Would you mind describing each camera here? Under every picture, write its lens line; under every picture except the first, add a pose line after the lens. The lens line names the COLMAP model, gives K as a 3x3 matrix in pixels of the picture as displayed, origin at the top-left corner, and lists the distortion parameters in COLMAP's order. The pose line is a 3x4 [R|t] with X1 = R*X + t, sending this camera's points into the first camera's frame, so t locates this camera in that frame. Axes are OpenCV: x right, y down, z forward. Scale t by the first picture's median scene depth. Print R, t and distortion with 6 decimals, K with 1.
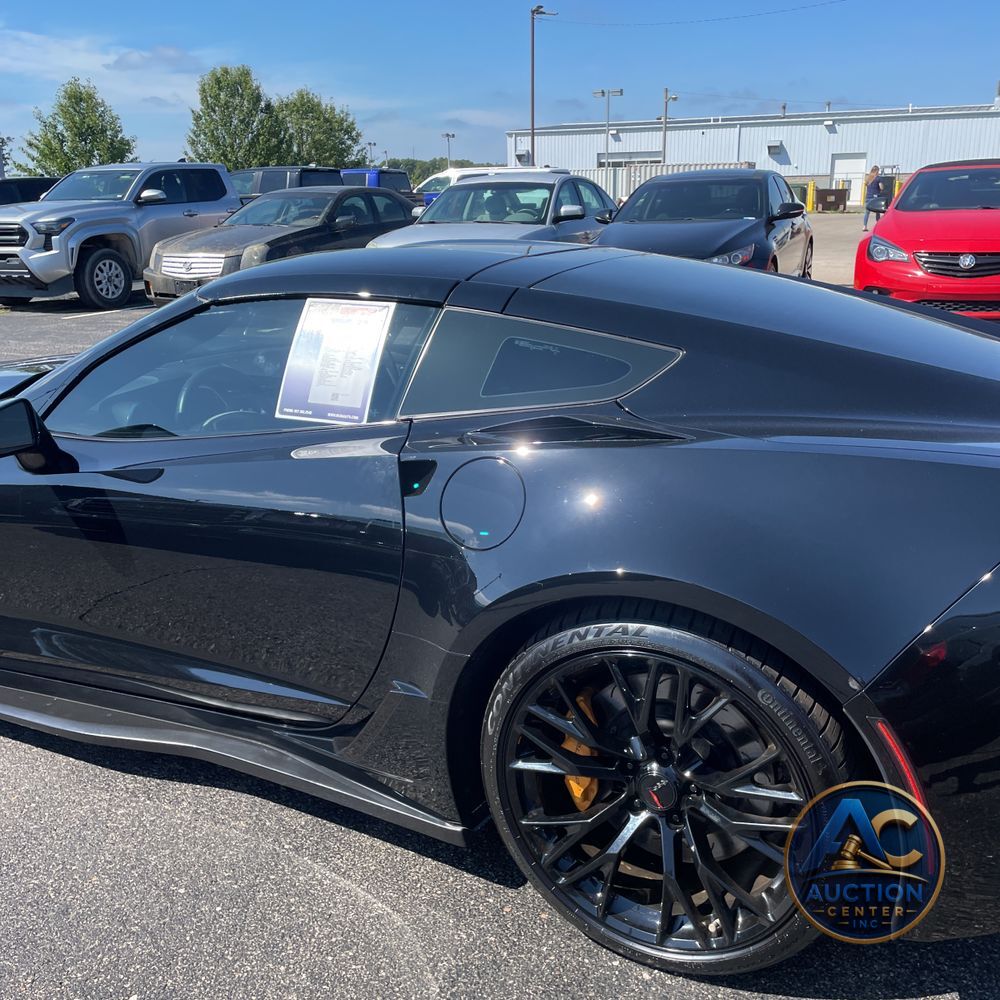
lens RADIAL K [[1011.4, 0, 495.8], [0, 1011.4, 491.6], [0, 0, 1]] dist [0.092167, -0.122201]
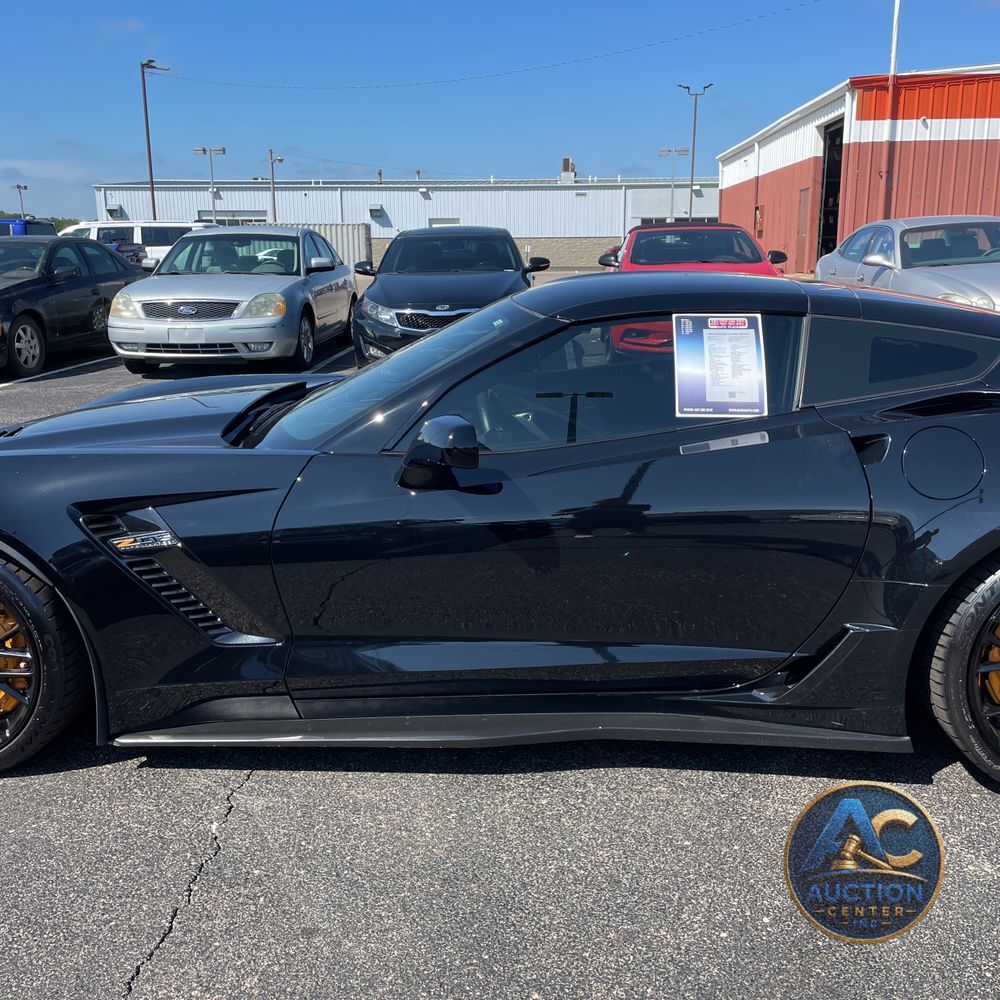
lens RADIAL K [[1015.3, 0, 505.2], [0, 1015.3, 488.9], [0, 0, 1]] dist [0.075798, -0.096503]
pose [[0.923238, -0.080822, 0.375631, -0.046243], [0.102265, 0.994051, -0.037467, 0.001688], [-0.370368, 0.073005, 0.926012, 0.001278]]
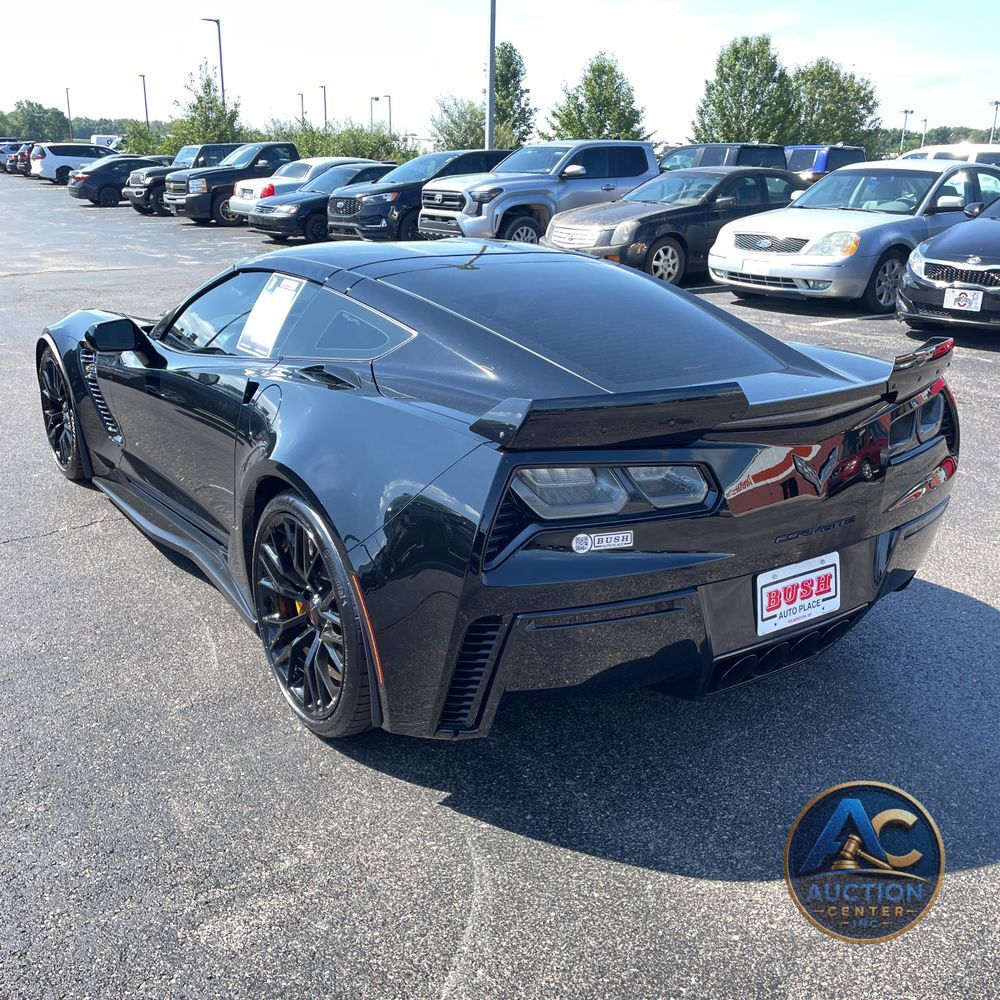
lens RADIAL K [[1011.4, 0, 495.8], [0, 1011.4, 491.6], [0, 0, 1]] dist [0.092167, -0.122201]
pose [[0.884726, 0.175514, -0.431805, 0.046974], [-0.163047, 0.984404, 0.066060, -0.001483], [0.436665, 0.011960, 0.899545, -0.011892]]
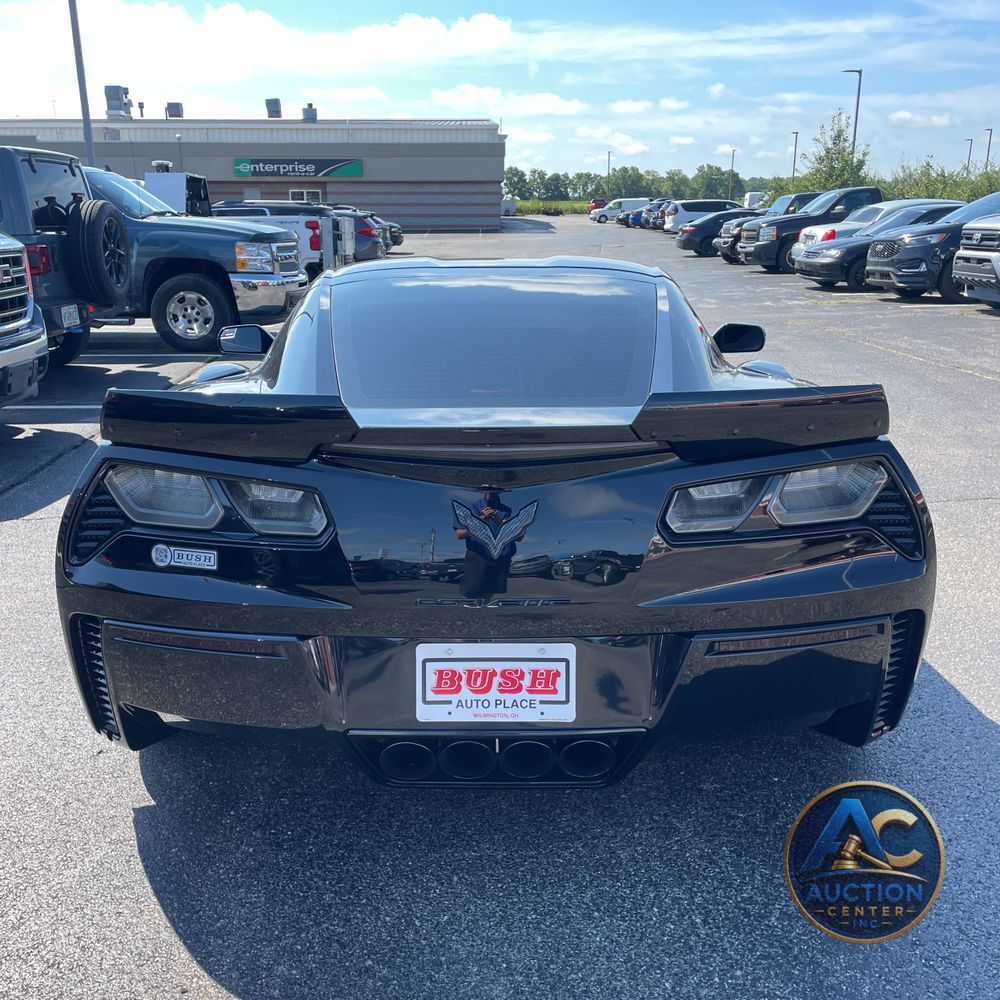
lens RADIAL K [[1011.4, 0, 495.8], [0, 1011.4, 491.6], [0, 0, 1]] dist [0.092167, -0.122201]
pose [[0.457176, 0.250594, -0.853342, 0.081405], [-0.252497, 0.956575, 0.145635, -0.011444], [0.852781, 0.148885, 0.500597, 0.033277]]
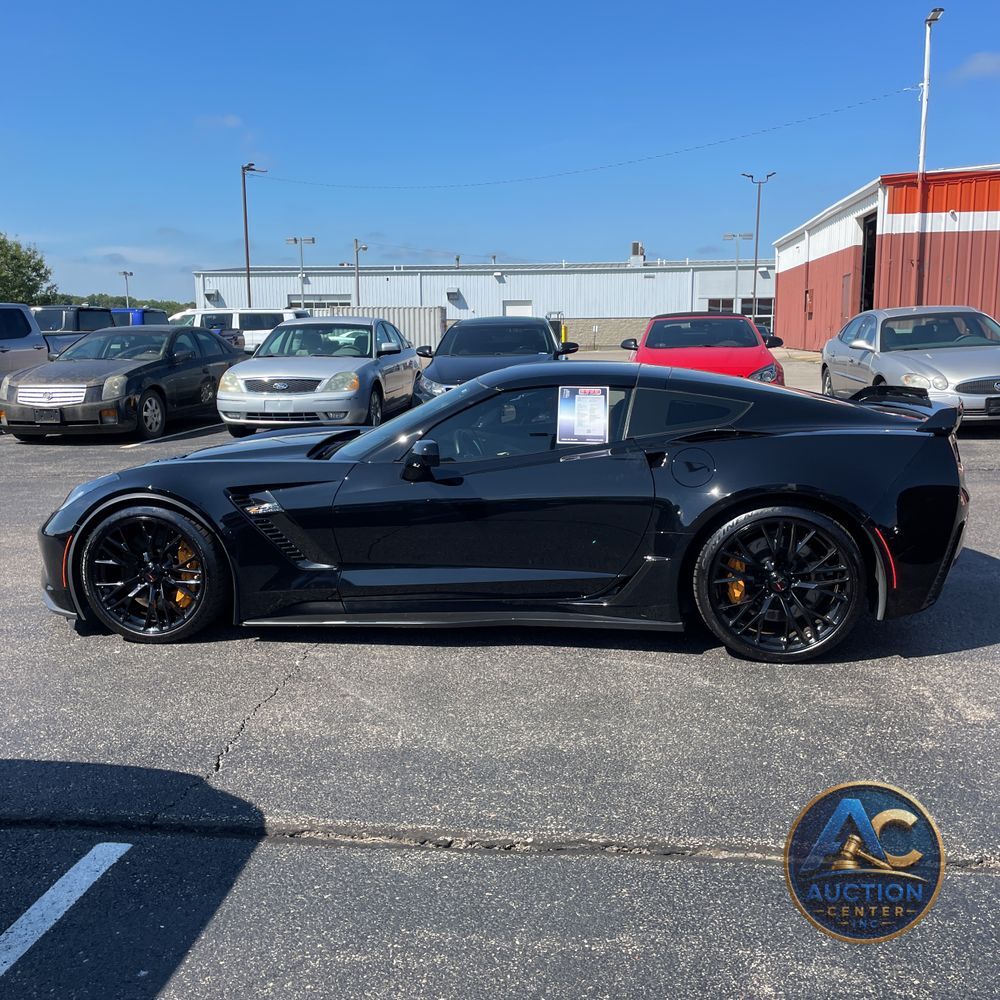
lens RADIAL K [[1011.4, 0, 495.8], [0, 1011.4, 491.6], [0, 0, 1]] dist [0.092167, -0.122201]
pose [[0.952007, -0.043679, 0.302945, -0.053106], [0.082199, 0.989890, -0.115588, 0.013778], [-0.294834, 0.134942, 0.945972, -0.048315]]
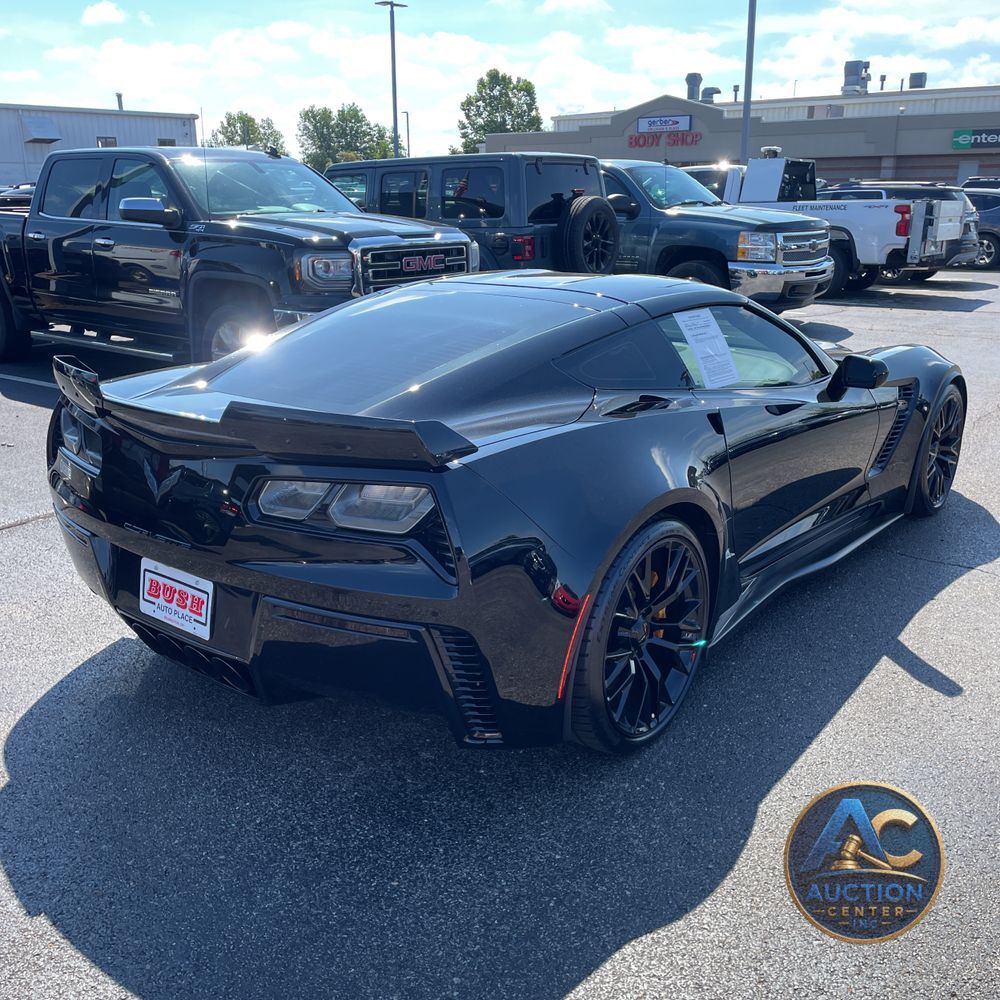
lens RADIAL K [[1015.0, 0, 475.1], [0, 1015.0, 474.9], [0, 0, 1]] dist [0.086098, -0.128561]
pose [[-0.202512, 0.281386, -0.937982, 0.101538], [-0.265865, 0.906056, 0.329209, -0.033125], [0.942499, 0.316045, -0.108676, 0.089989]]
